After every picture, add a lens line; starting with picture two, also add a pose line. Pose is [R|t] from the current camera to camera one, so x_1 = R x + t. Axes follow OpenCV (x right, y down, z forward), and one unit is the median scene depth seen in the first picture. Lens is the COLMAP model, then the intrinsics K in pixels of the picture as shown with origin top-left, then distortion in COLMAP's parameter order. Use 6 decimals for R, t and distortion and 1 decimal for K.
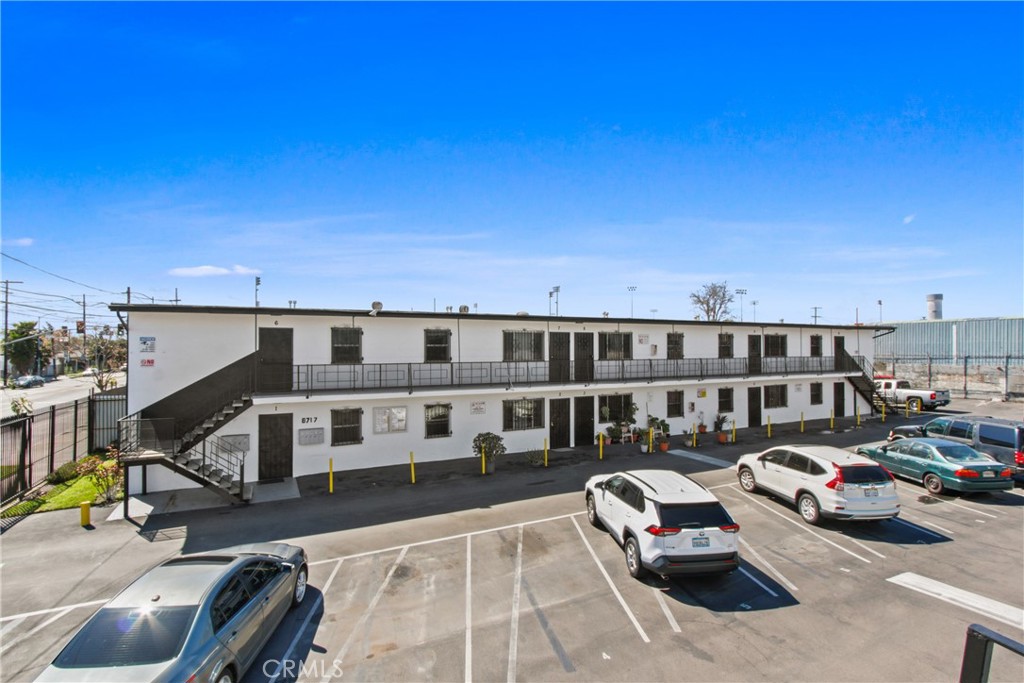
lens RADIAL K [[492.6, 0, 512.0], [0, 492.6, 341.5], [0, 0, 1]] dist [-0.031285, -0.000045]
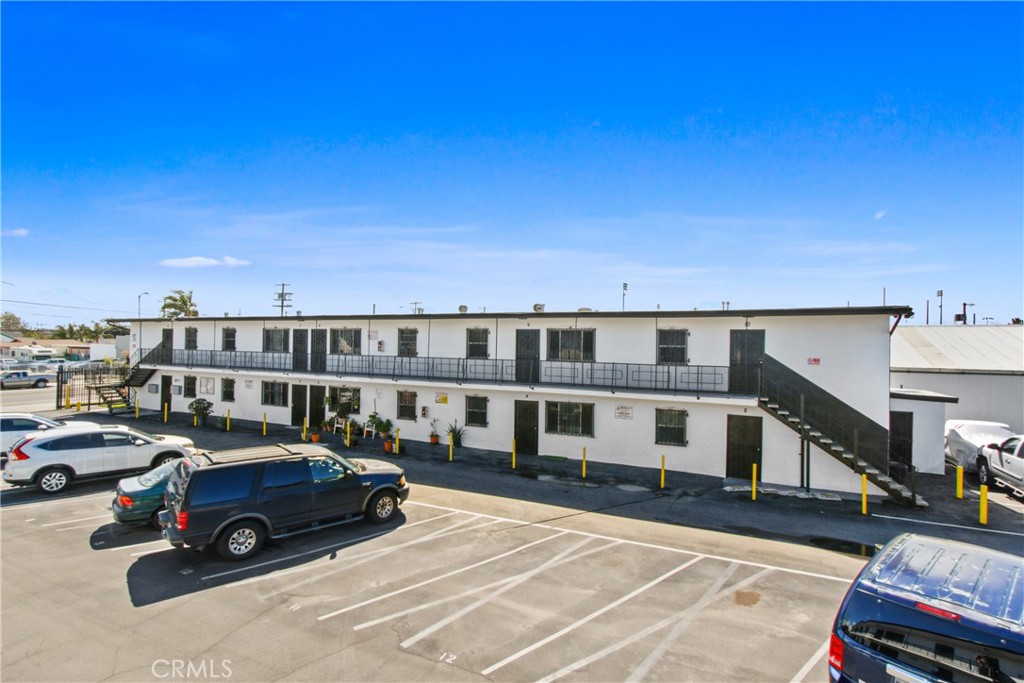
lens RADIAL K [[483.6, 0, 497.0], [0, 483.6, 345.3], [0, 0, 1]] dist [-0.014965, 0.000009]
pose [[0.624071, 0.012717, -0.781264, 1.037665], [-0.009408, 0.999917, 0.008761, 0.004388], [0.781311, 0.001883, 0.624139, 0.510788]]
